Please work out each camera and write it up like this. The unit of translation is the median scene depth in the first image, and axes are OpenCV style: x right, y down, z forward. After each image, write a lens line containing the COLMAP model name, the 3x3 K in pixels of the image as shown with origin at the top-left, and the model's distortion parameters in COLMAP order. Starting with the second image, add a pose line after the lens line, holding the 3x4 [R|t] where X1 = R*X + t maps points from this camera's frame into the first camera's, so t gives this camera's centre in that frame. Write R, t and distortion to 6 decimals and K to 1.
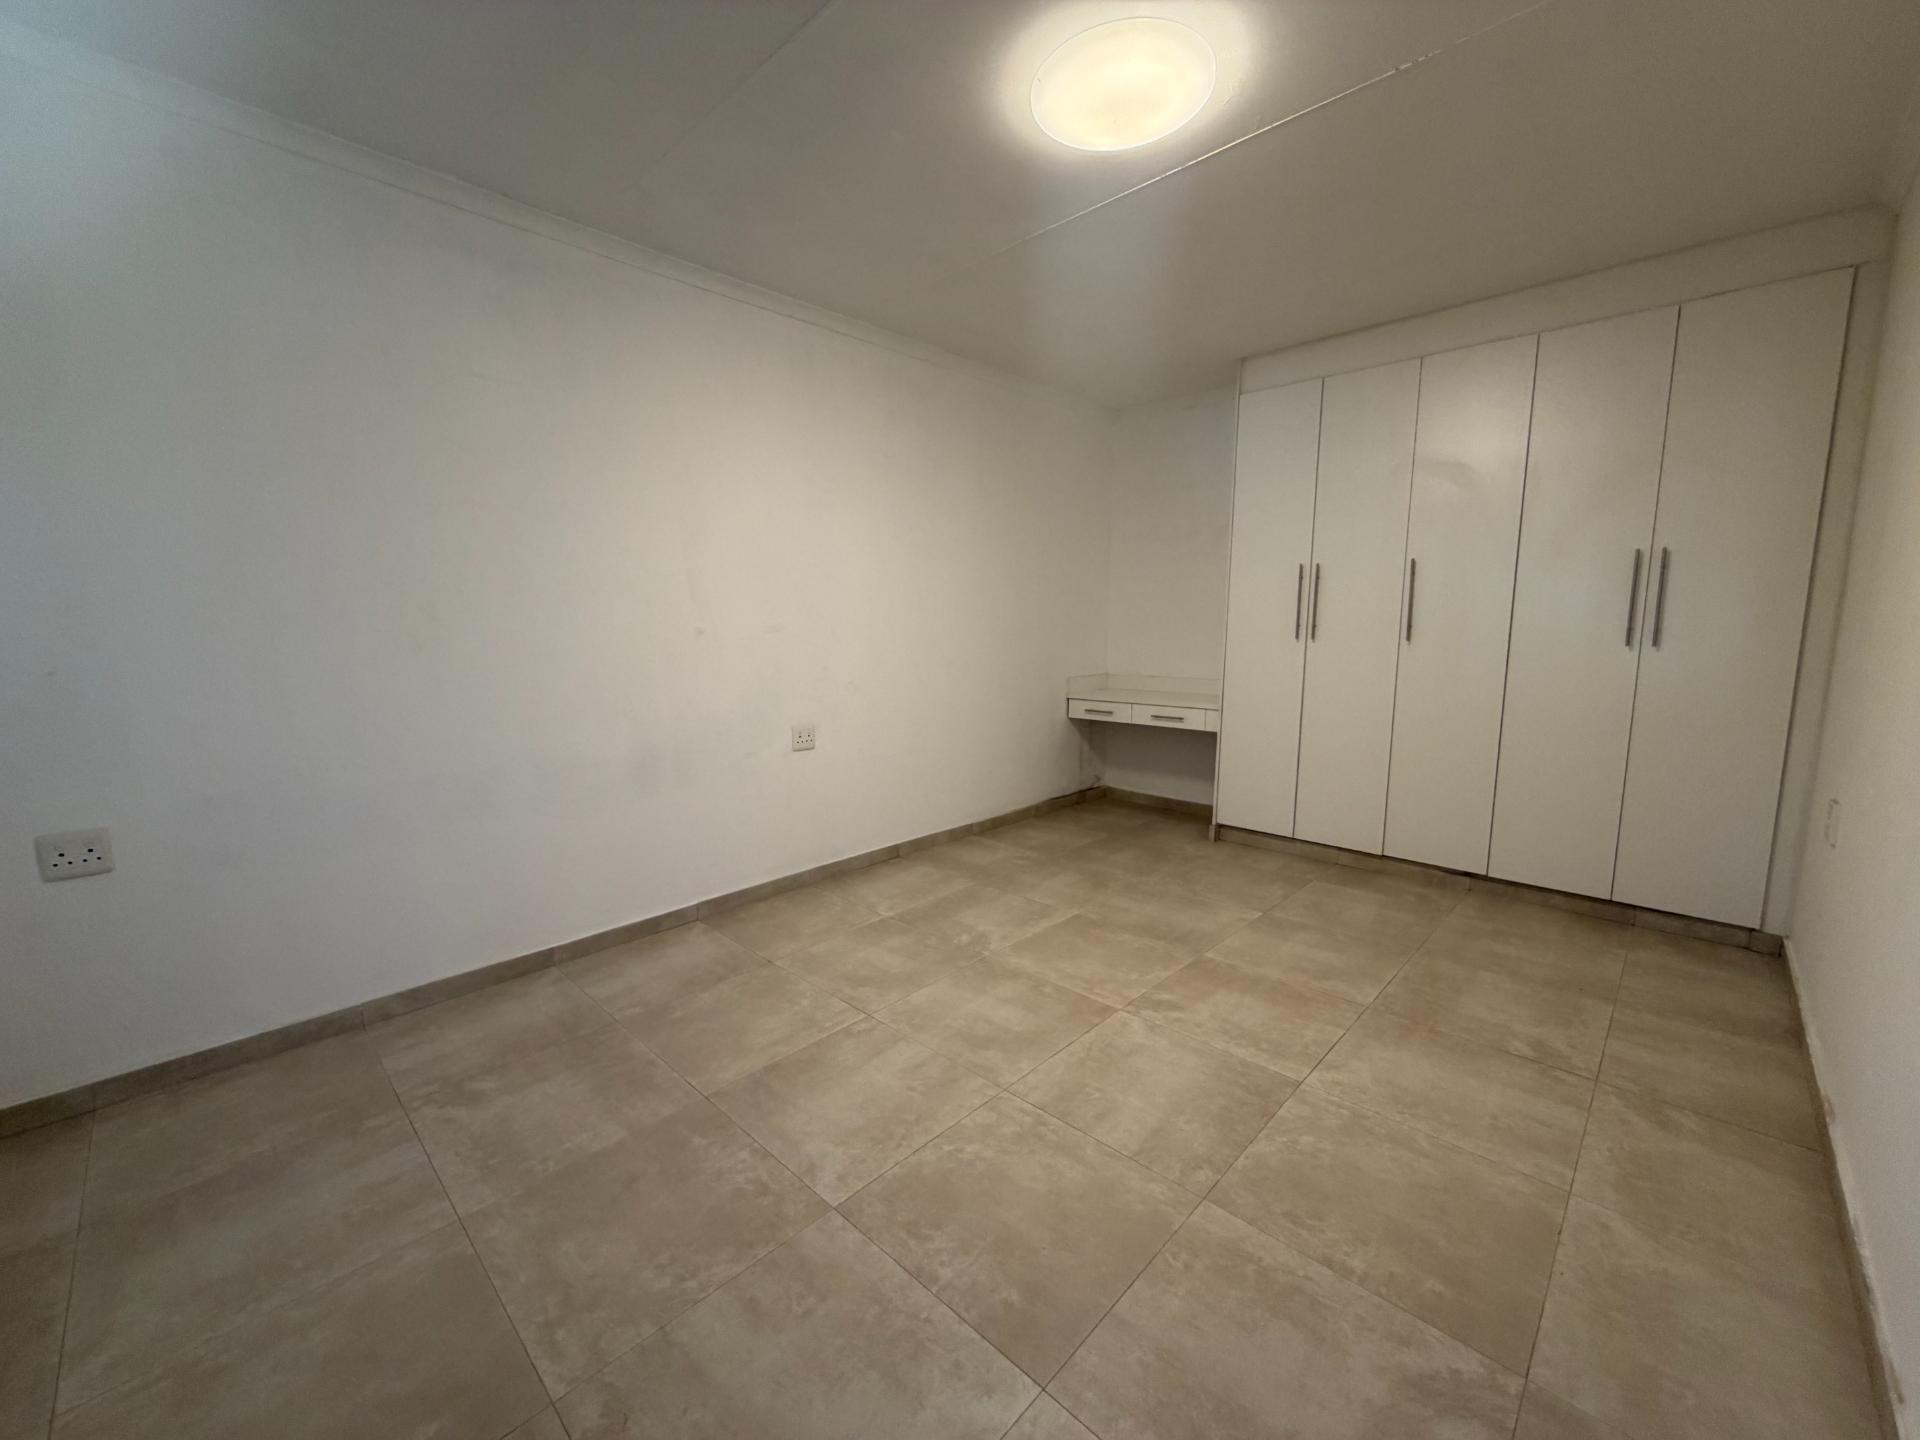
lens RADIAL K [[763.4, 0, 953.7], [0, 763.4, 718.6], [0, 0, 1]] dist [0.001635, -0.000361]
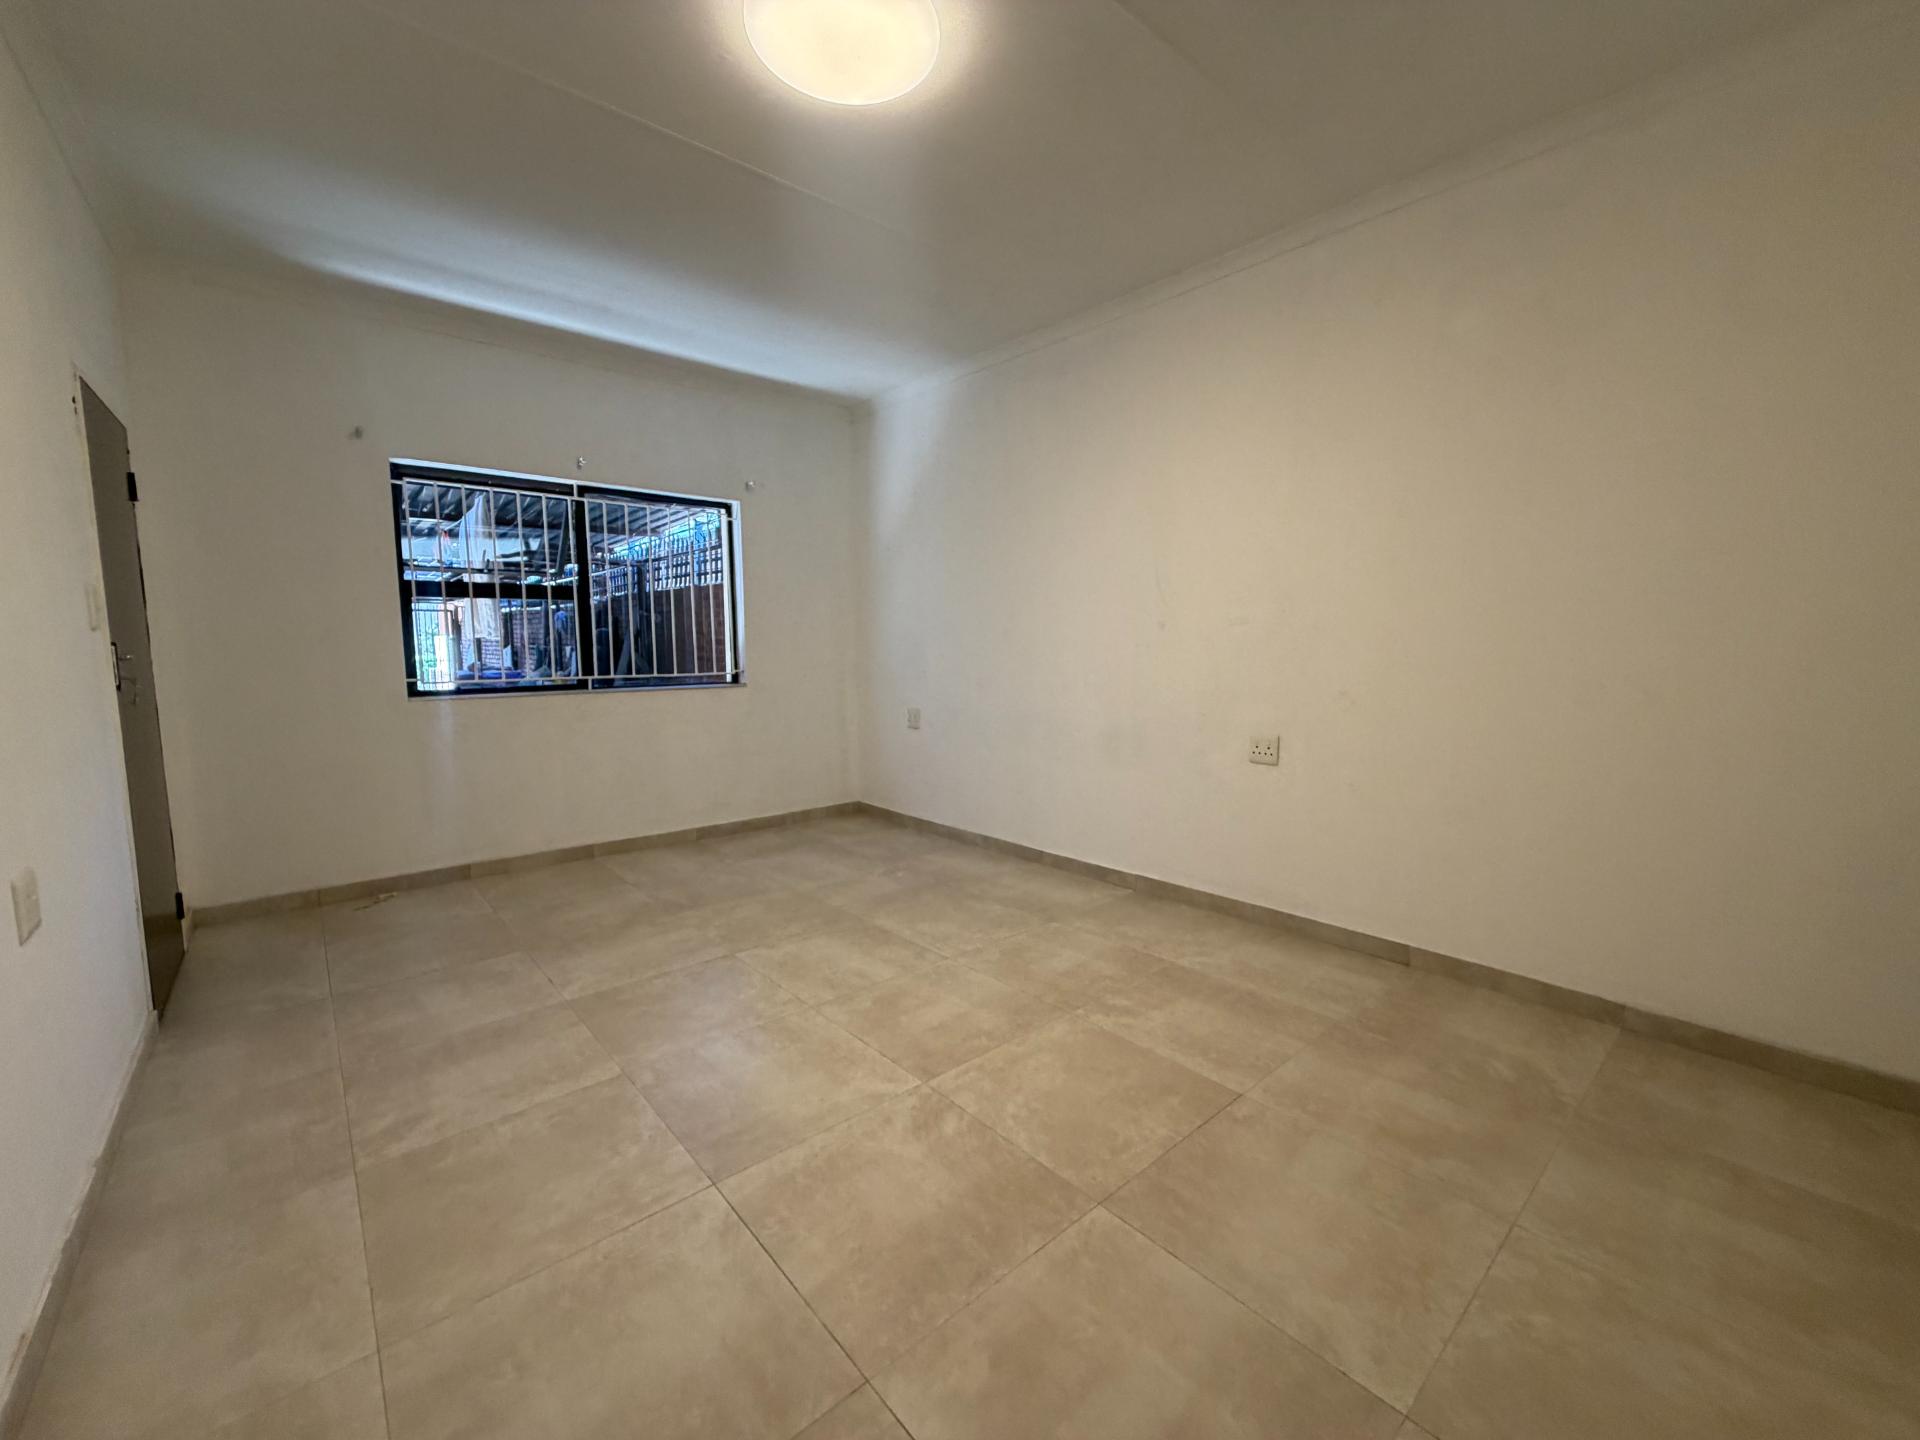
lens RADIAL K [[767.5, 0, 960.0], [0, 767.5, 720.0], [0, 0, 1]] dist [-0.000617, -0.000077]
pose [[-0.079583, 0.109481, -0.990798, 0.986185], [-0.123855, 0.985162, 0.118807, -0.098144], [0.989104, 0.132170, -0.064842, 1.049997]]
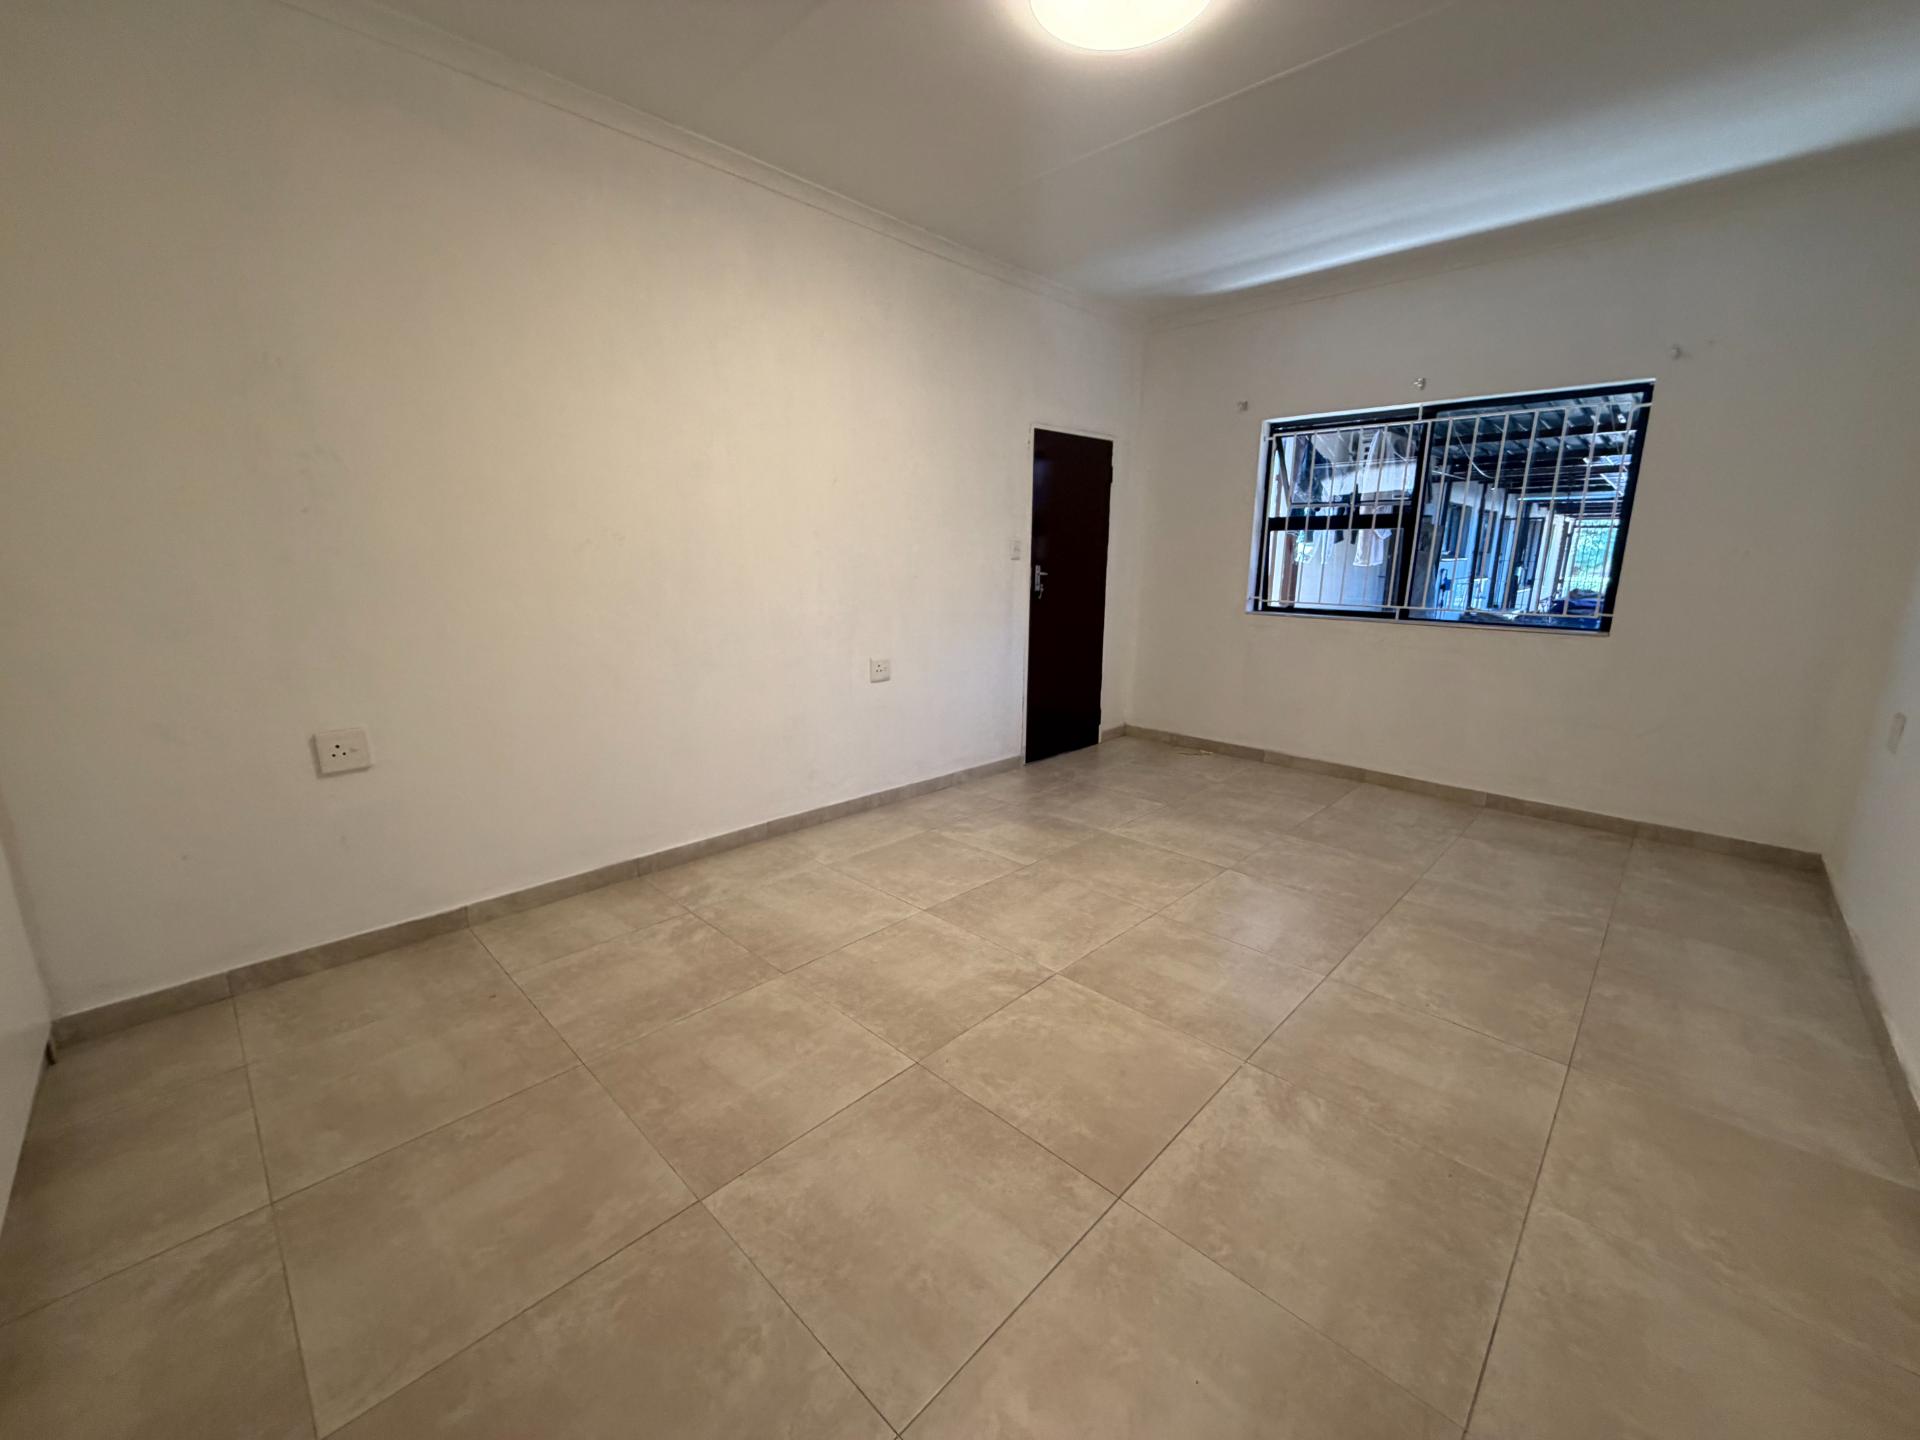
lens RADIAL K [[769.8, 0, 948.5], [0, 769.8, 718.0], [0, 0, 1]] dist [0.001192, -0.000102]
pose [[-0.999990, -0.003830, 0.002461, 0.351578], [-0.002787, 0.942468, 0.334284, -0.219985], [-0.003600, 0.334273, -0.942469, 1.789581]]
